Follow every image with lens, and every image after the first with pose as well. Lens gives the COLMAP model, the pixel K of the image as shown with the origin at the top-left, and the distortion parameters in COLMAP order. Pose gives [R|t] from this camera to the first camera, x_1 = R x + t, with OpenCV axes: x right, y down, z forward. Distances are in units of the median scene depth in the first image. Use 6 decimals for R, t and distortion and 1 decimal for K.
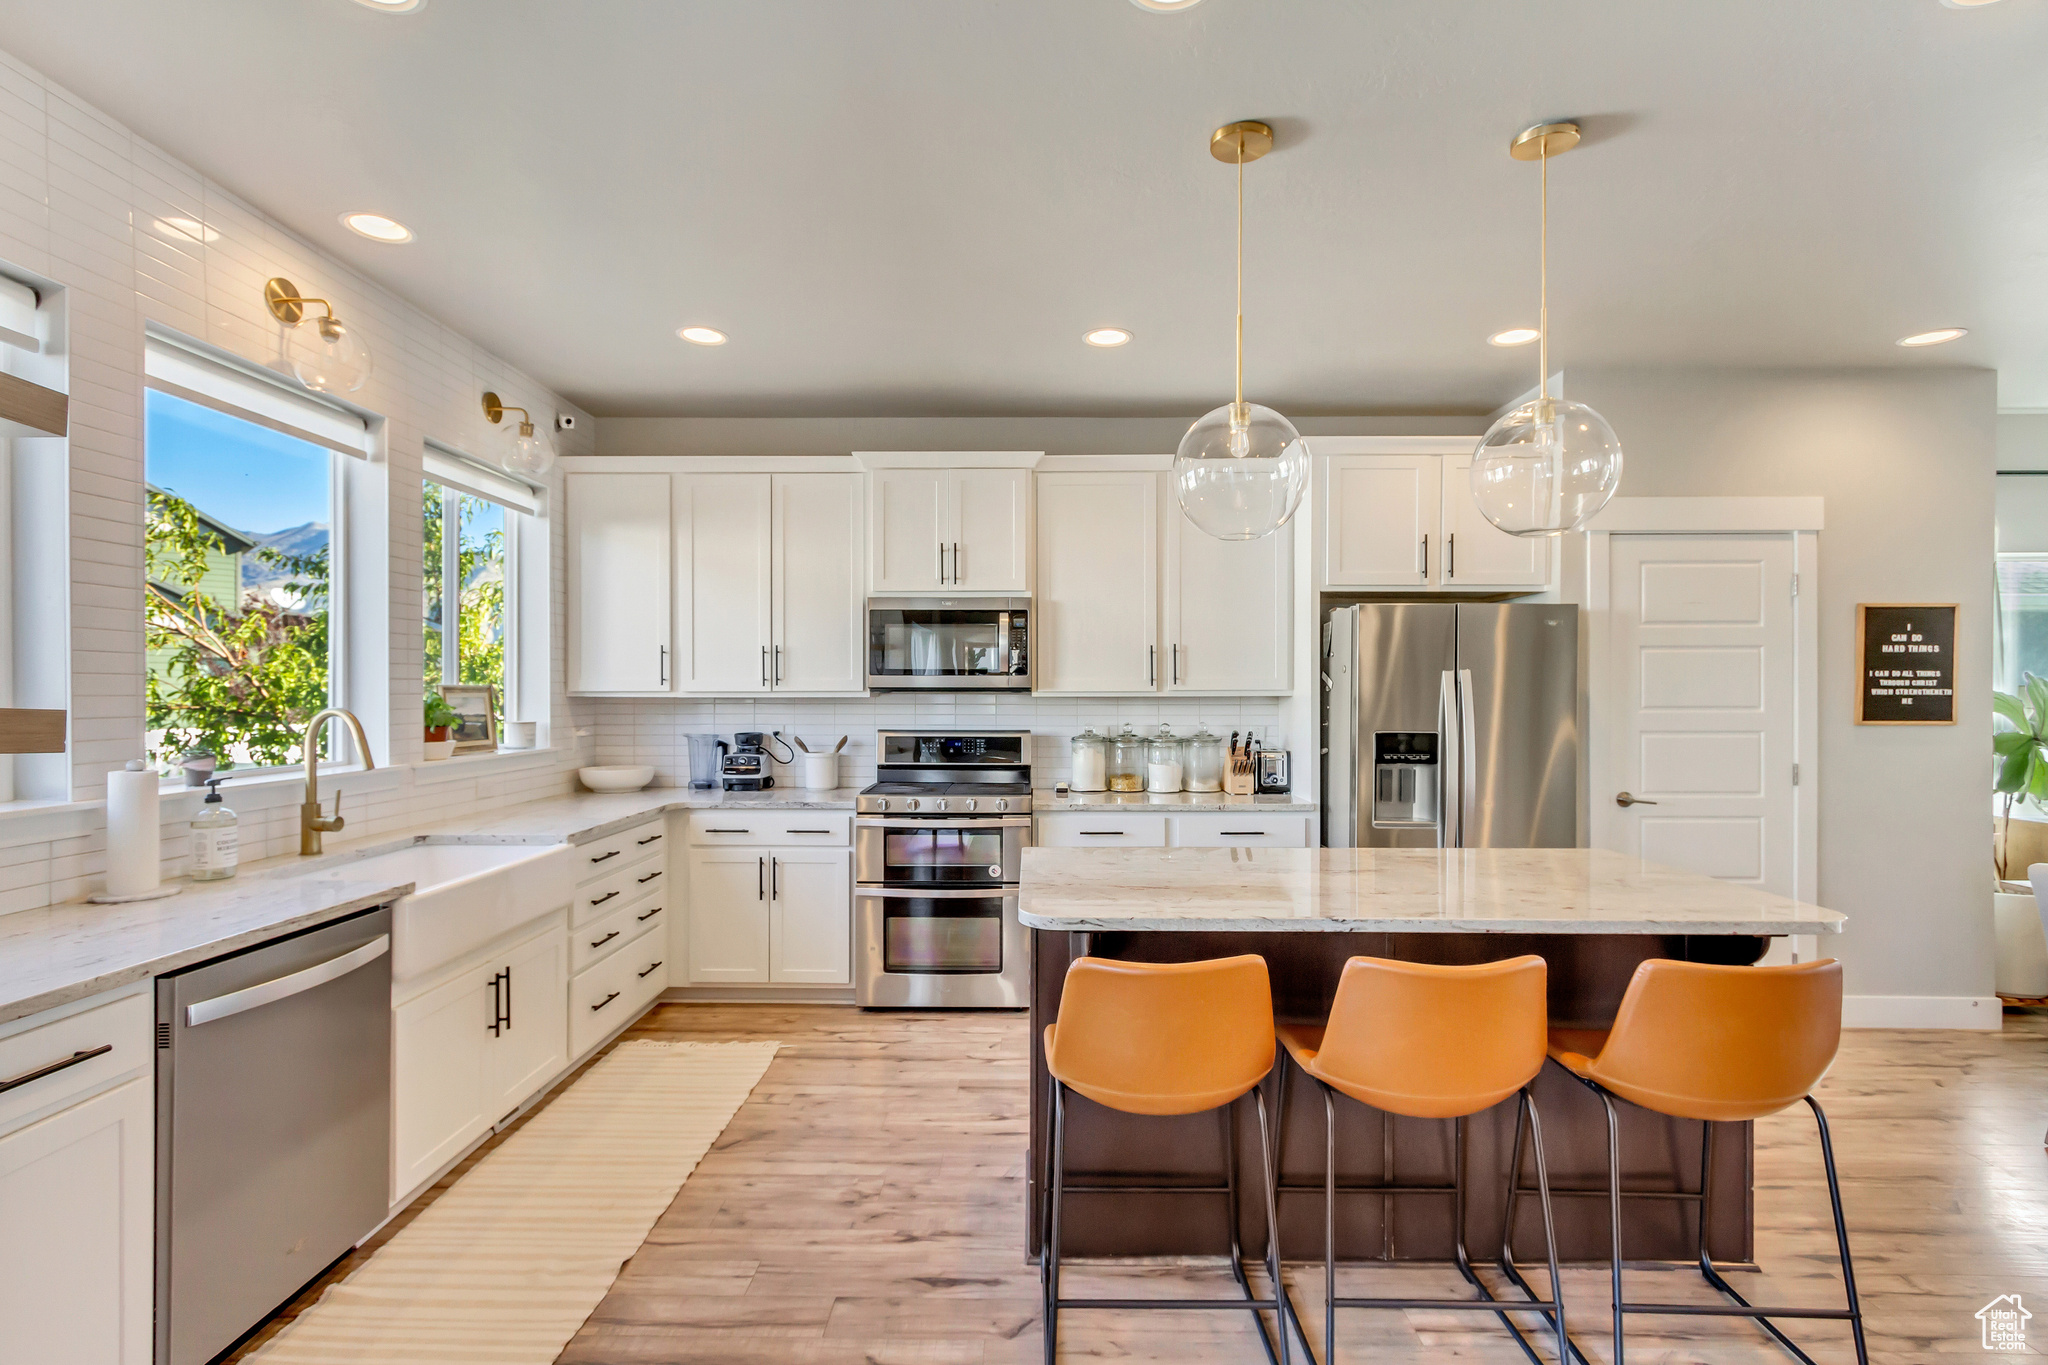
lens RADIAL K [[953.9, 0, 1022.2], [0, 953.9, 709.1], [0, 0, 1]] dist [0.002920, 0.000067]
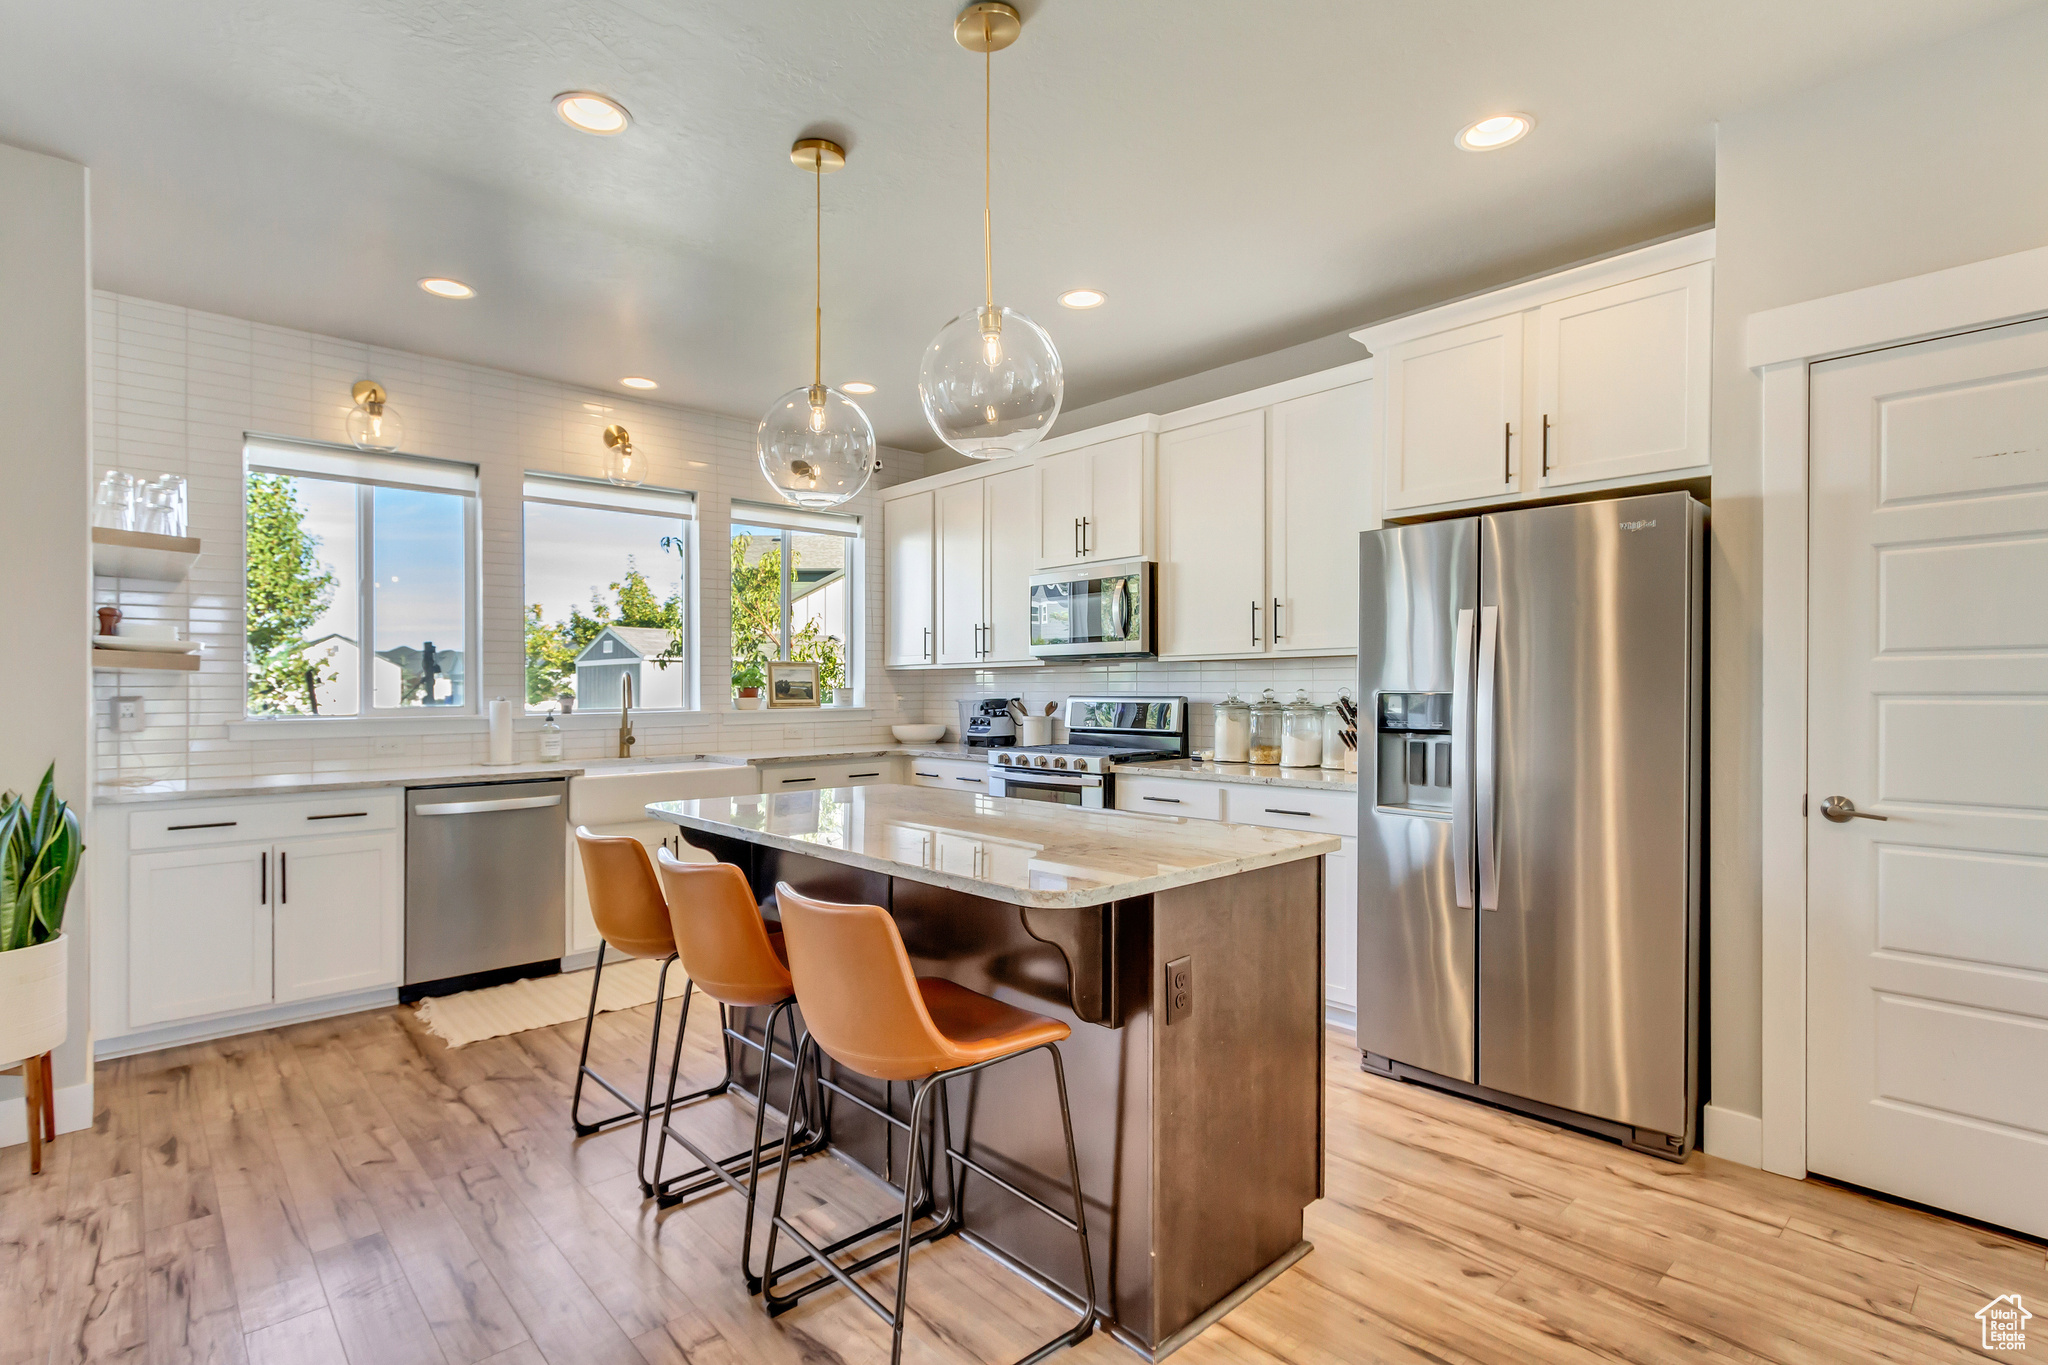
lens RADIAL K [[994.6, 0, 1019.9], [0, 994.6, 688.3], [0, 0, 1]] dist [0.010120, 0.000158]
pose [[0.681912, -0.004000, -0.731424, 0.682285], [-0.007579, 0.999893, -0.012534, 0.029523], [0.731395, 0.014091, 0.681808, 0.197432]]
